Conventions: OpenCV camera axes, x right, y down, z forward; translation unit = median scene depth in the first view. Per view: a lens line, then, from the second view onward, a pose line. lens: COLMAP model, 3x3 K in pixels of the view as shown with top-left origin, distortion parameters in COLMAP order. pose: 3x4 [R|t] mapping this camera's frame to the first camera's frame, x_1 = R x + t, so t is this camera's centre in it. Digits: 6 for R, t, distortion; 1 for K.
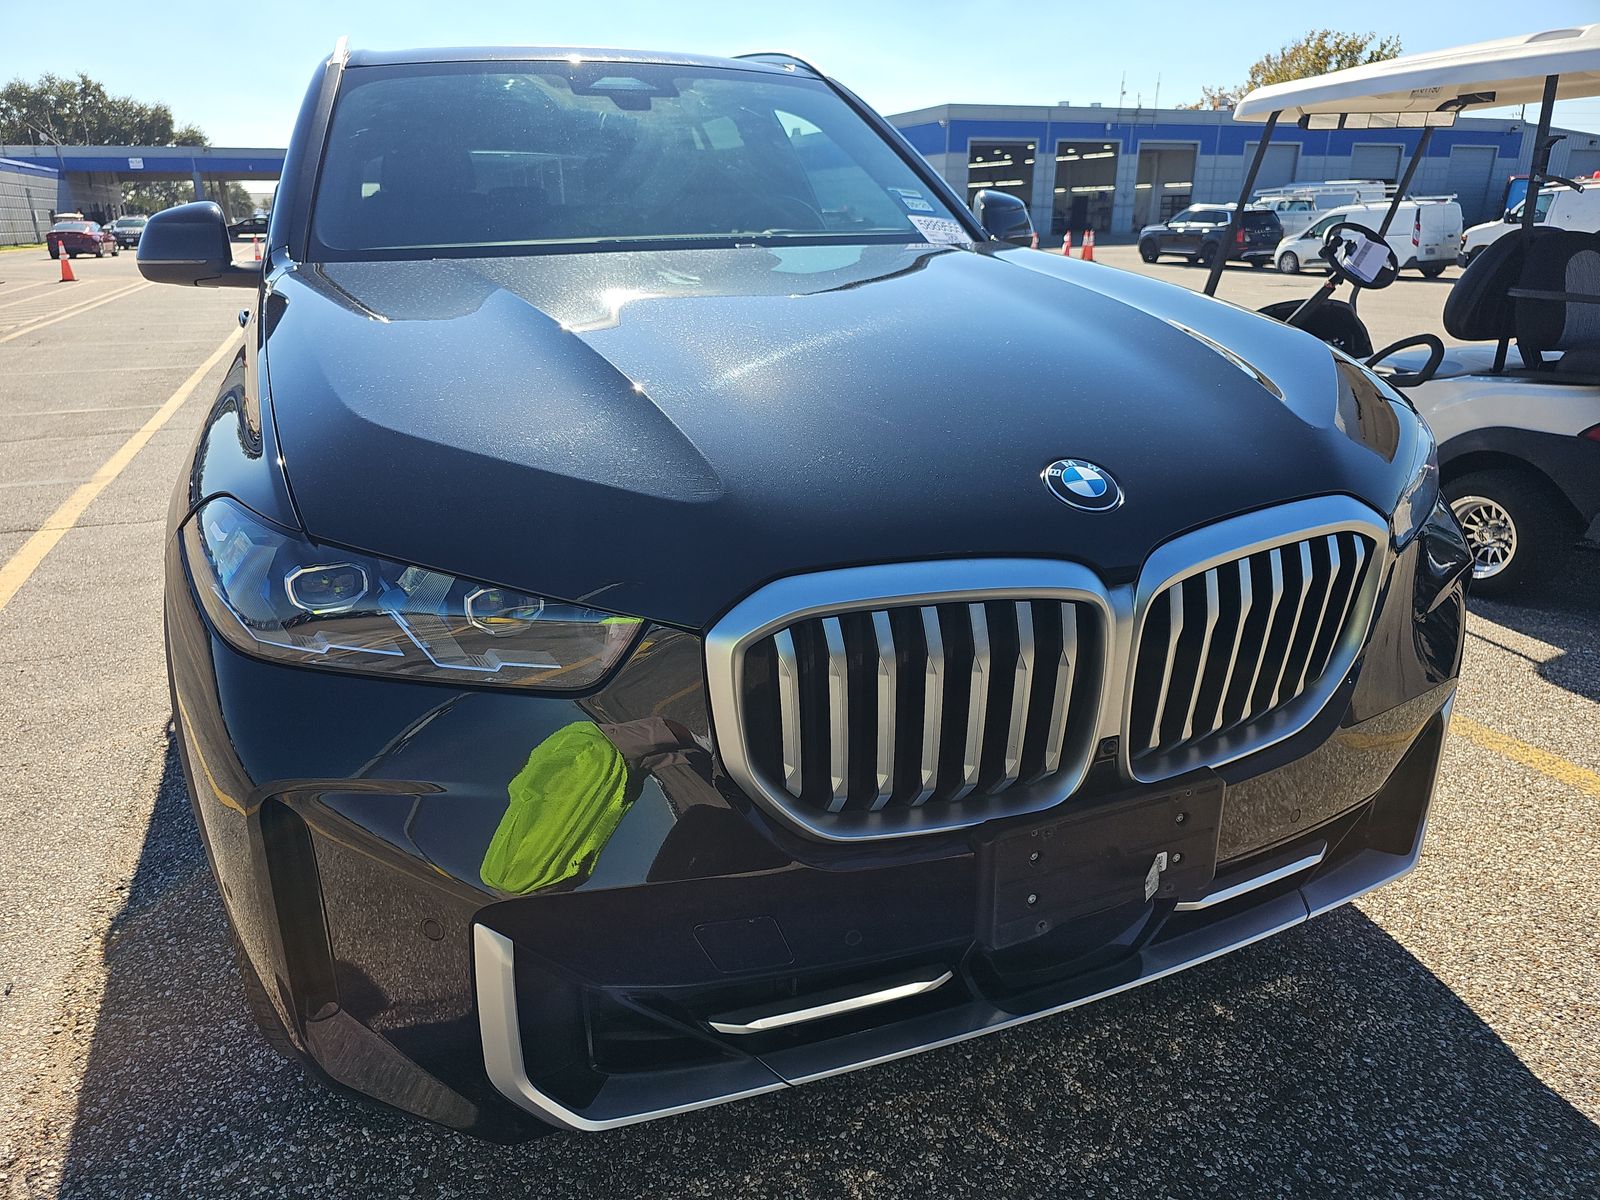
lens RADIAL K [[1067.4, 0, 795.0], [0, 1067.4, 608.8], [0, 0, 1]] dist [0.006181, -0.005132]
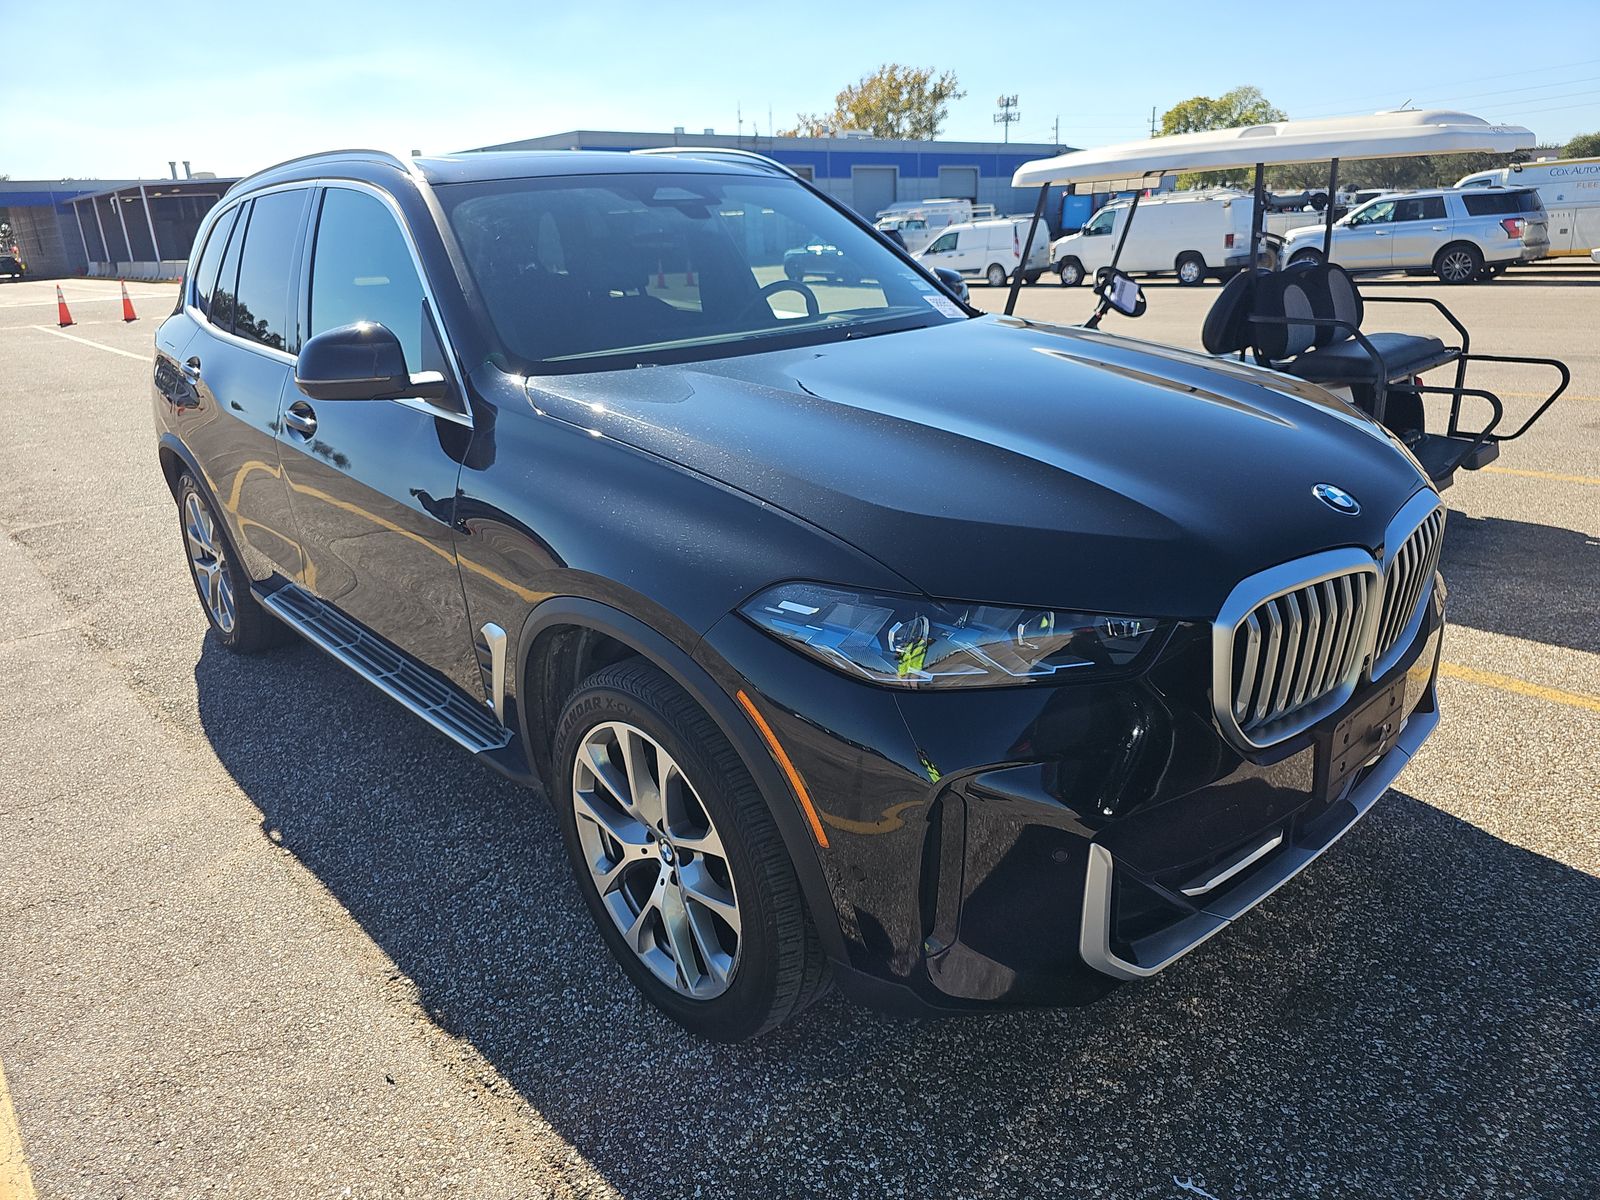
lens RADIAL K [[1081.1, 0, 800.0], [0, 1081.1, 600.0], [0, 0, 1]] dist [0.007922, -0.003645]
pose [[0.937275, -0.138128, 0.320058, -0.263894], [0.146290, 0.989241, -0.001475, -0.021440], [-0.316410, 0.048203, 0.947397, -0.069455]]
